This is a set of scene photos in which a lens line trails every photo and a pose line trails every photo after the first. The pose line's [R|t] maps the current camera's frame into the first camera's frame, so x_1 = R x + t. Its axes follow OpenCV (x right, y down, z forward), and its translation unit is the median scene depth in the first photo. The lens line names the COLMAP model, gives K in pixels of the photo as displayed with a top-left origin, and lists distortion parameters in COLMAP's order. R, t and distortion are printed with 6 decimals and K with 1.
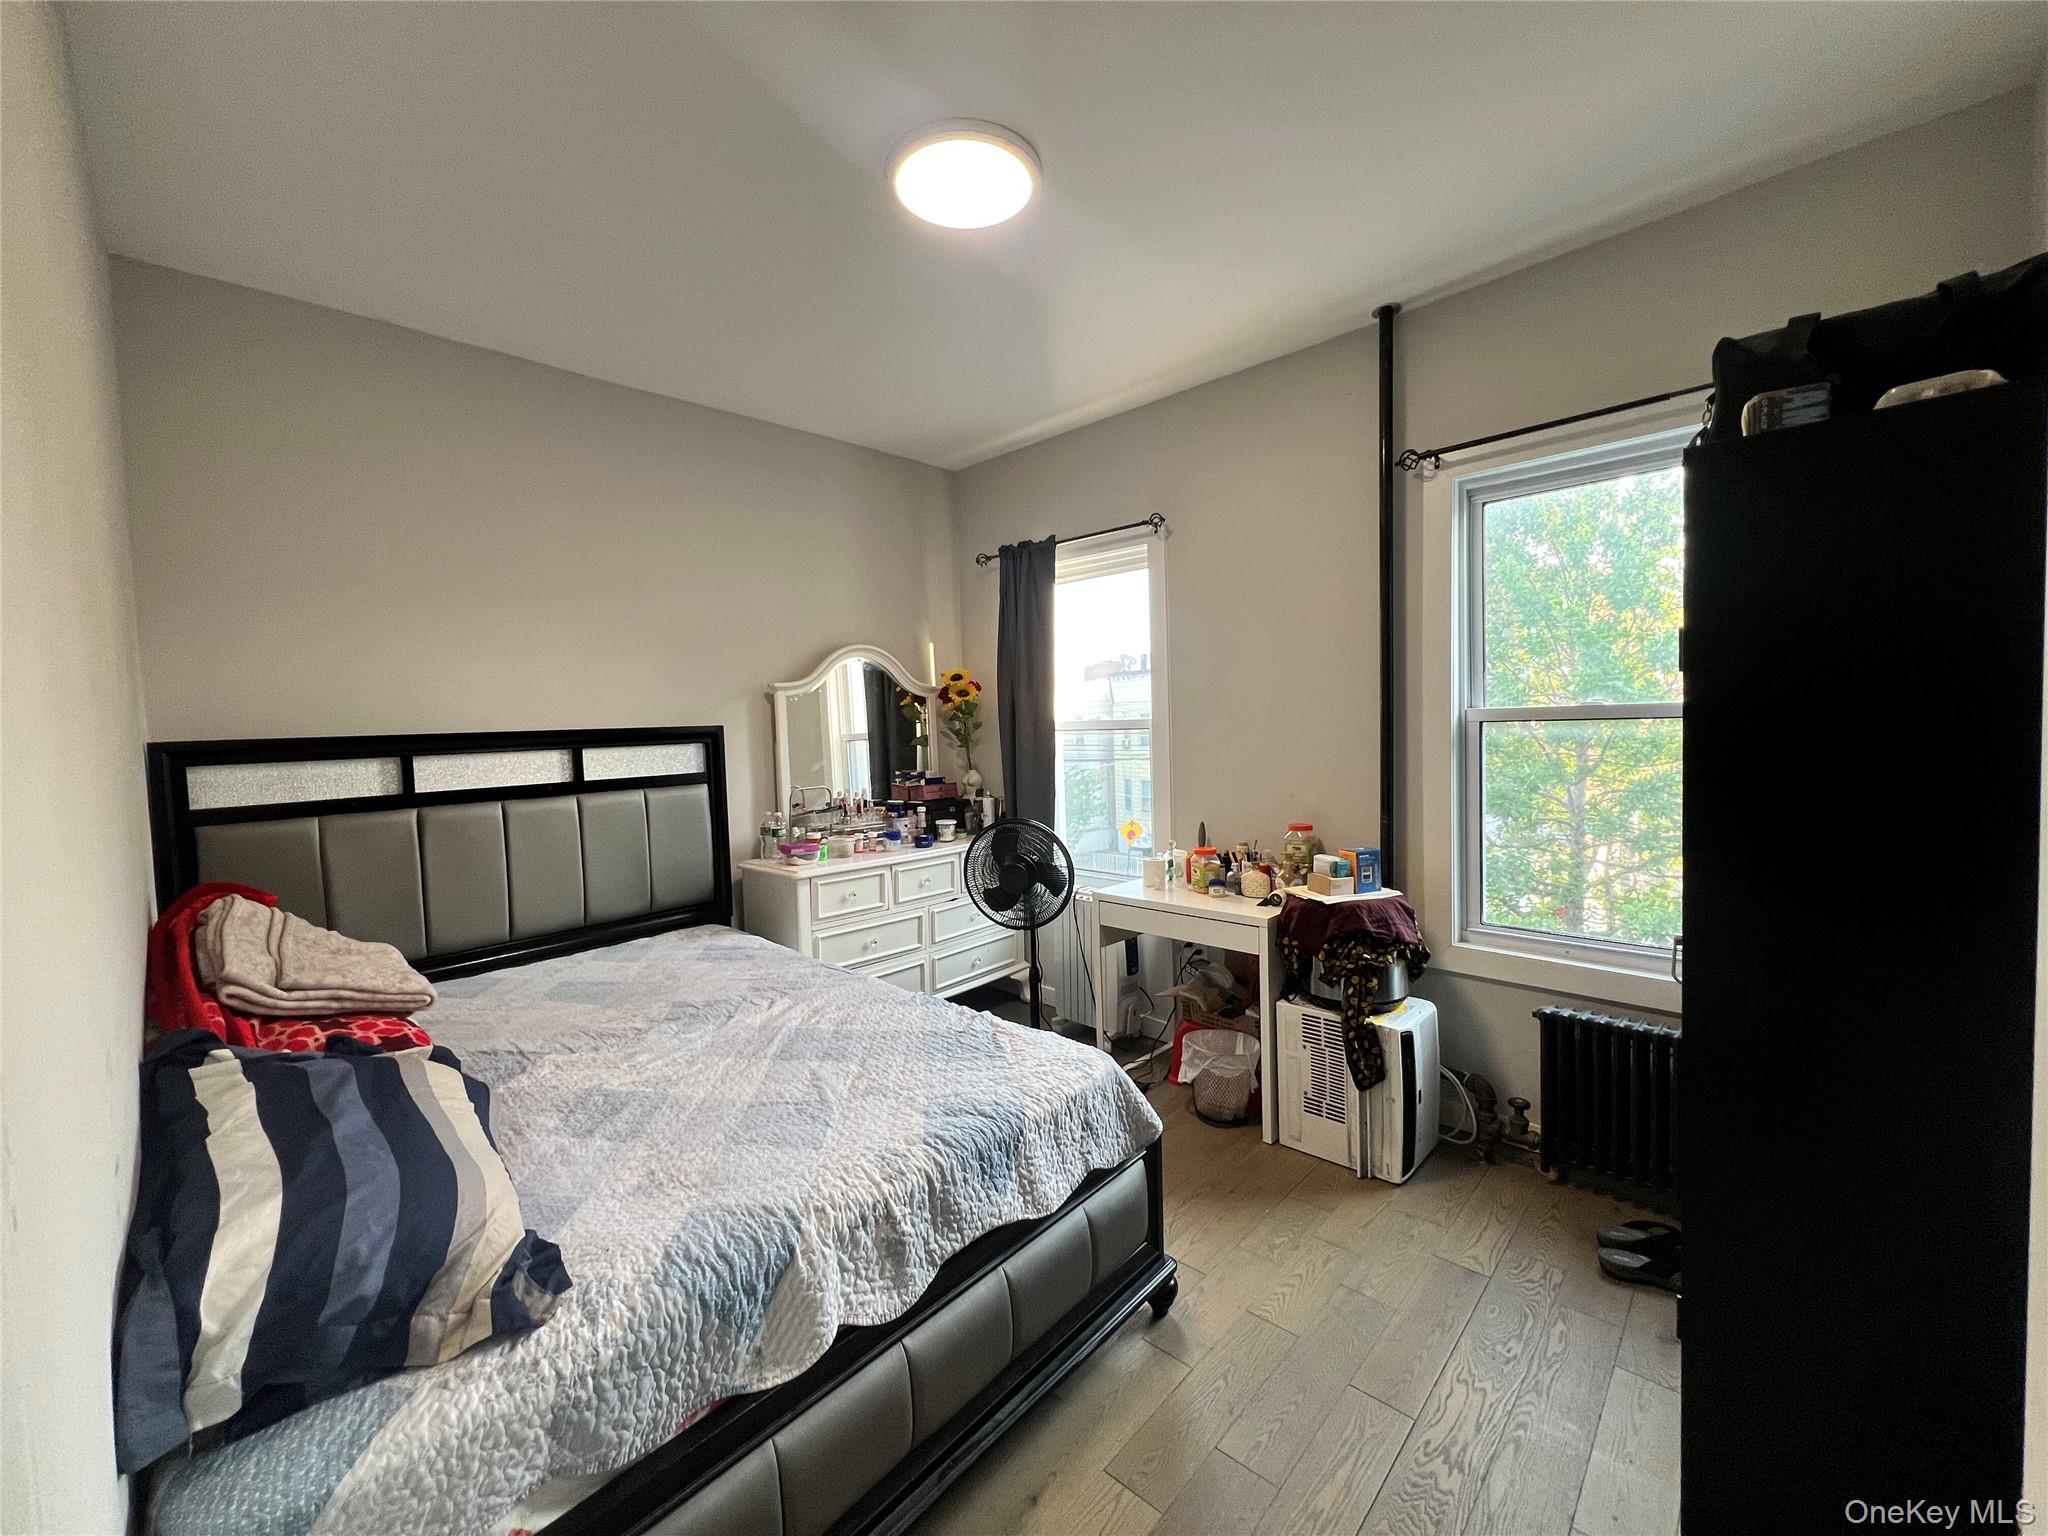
lens RADIAL K [[815.5, 0, 1018.4], [0, 815.5, 767.1], [0, 0, 1]] dist [-0.005229, 0.000178]
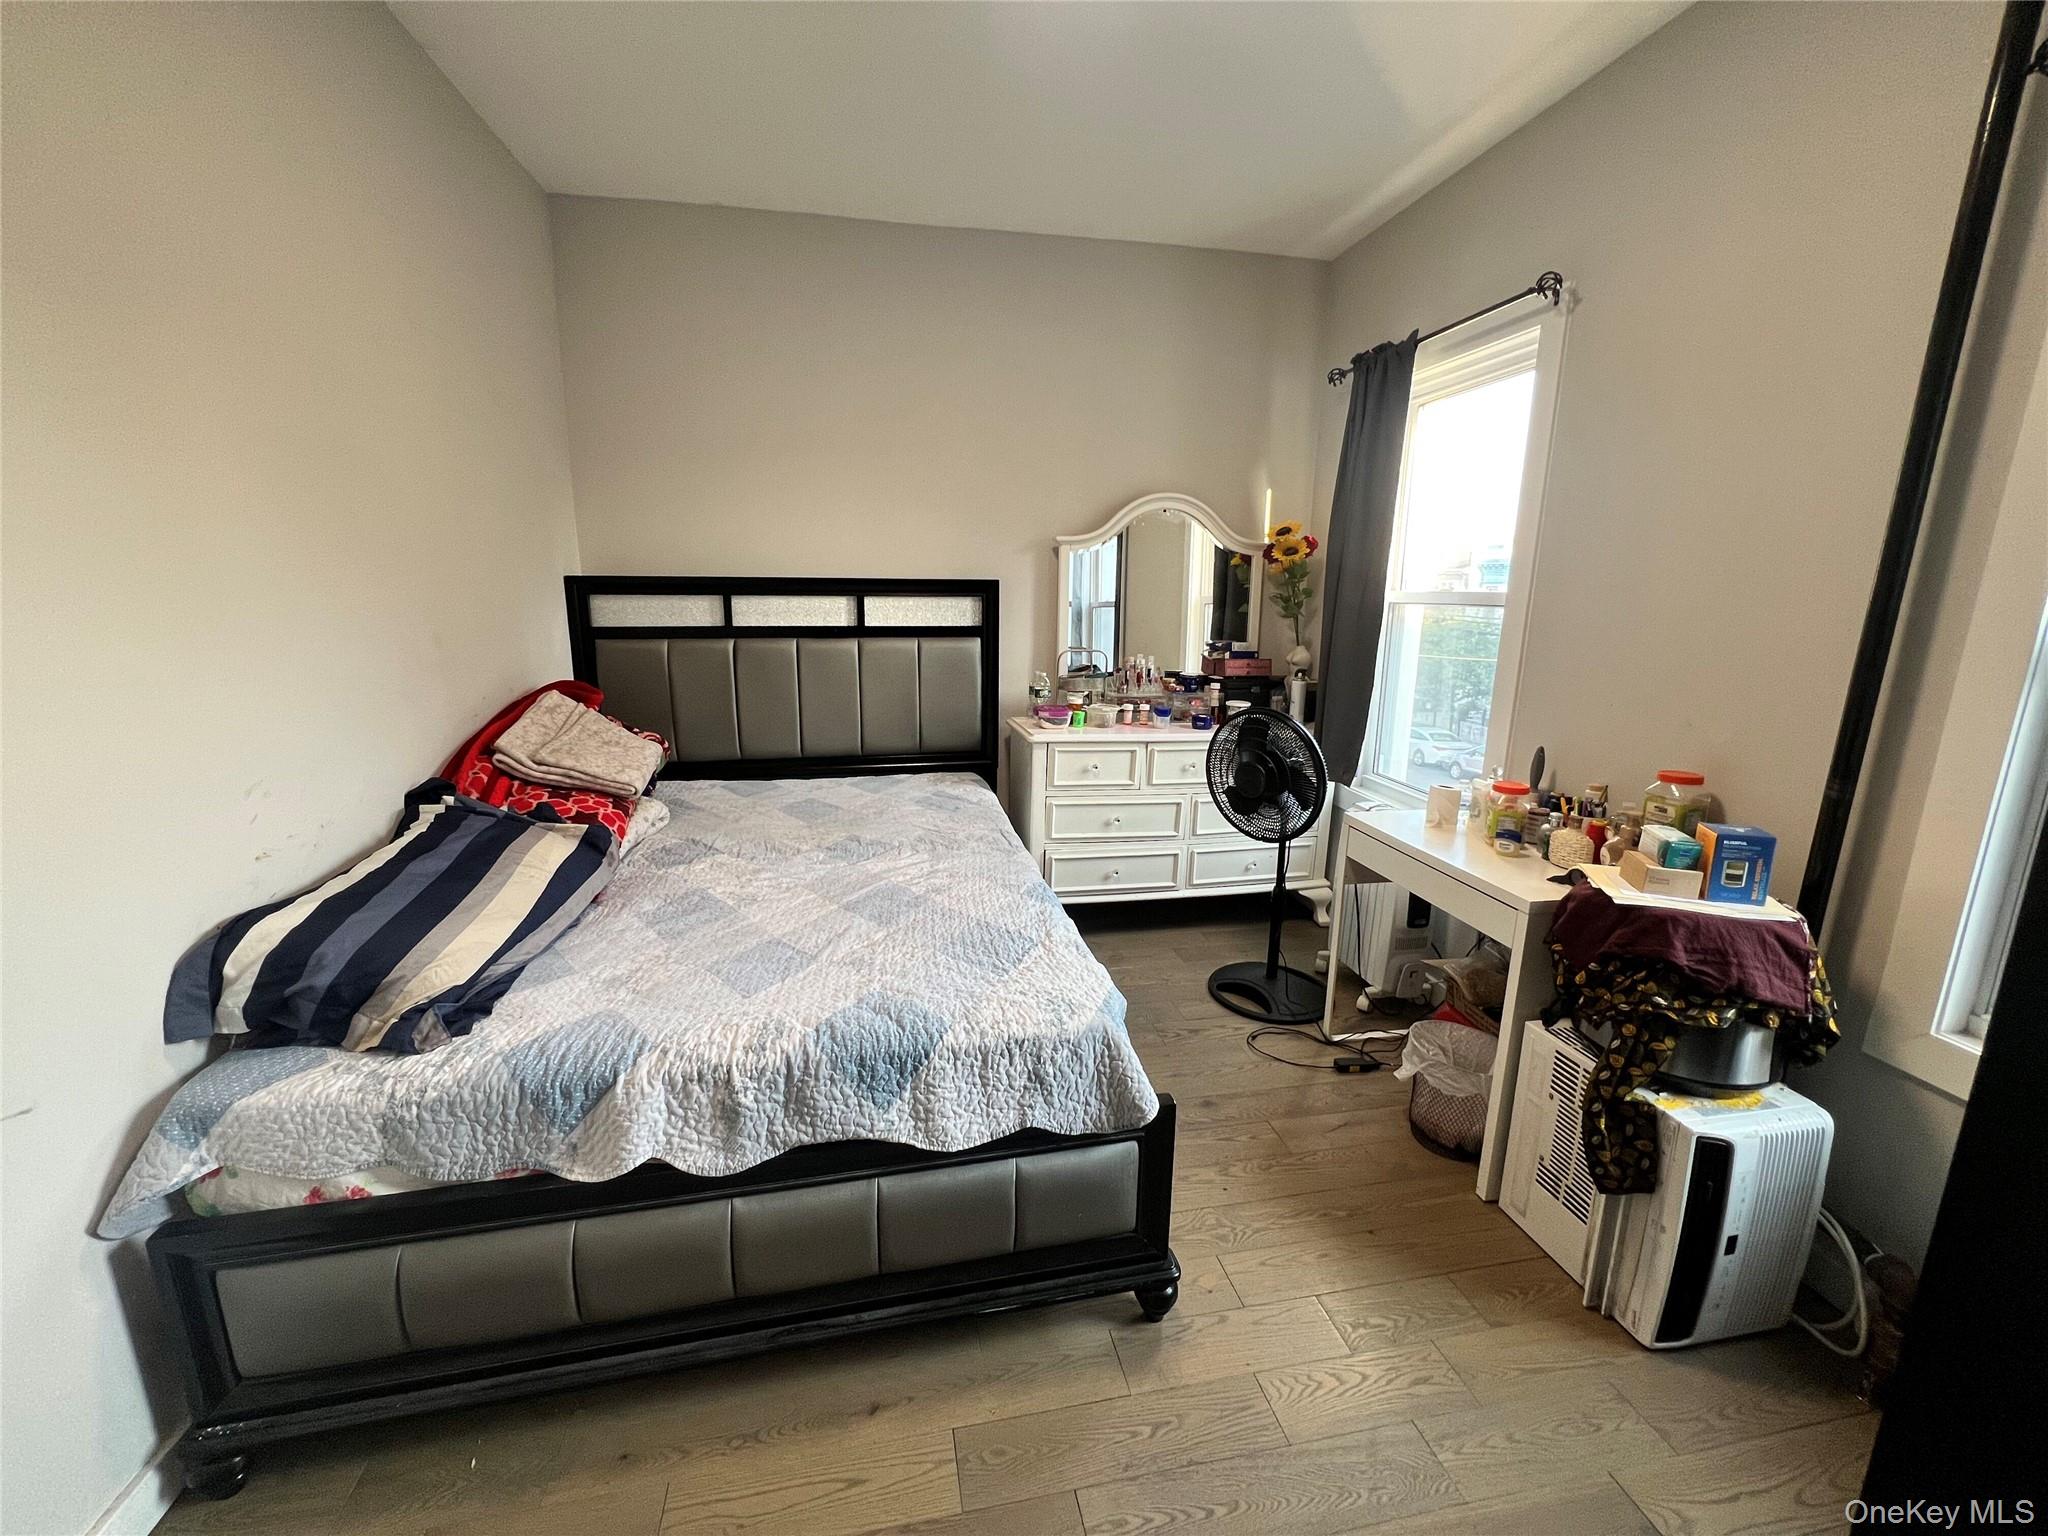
lens RADIAL K [[815.5, 0, 1030.3], [0, 815.5, 767.3], [0, 0, 1]] dist [-0.005229, 0.000178]
pose [[0.812641, 0.163743, -0.559288, 0.355759], [-0.068825, 0.979965, 0.186901, -0.020506], [0.578686, -0.113391, 0.807629, 0.255279]]
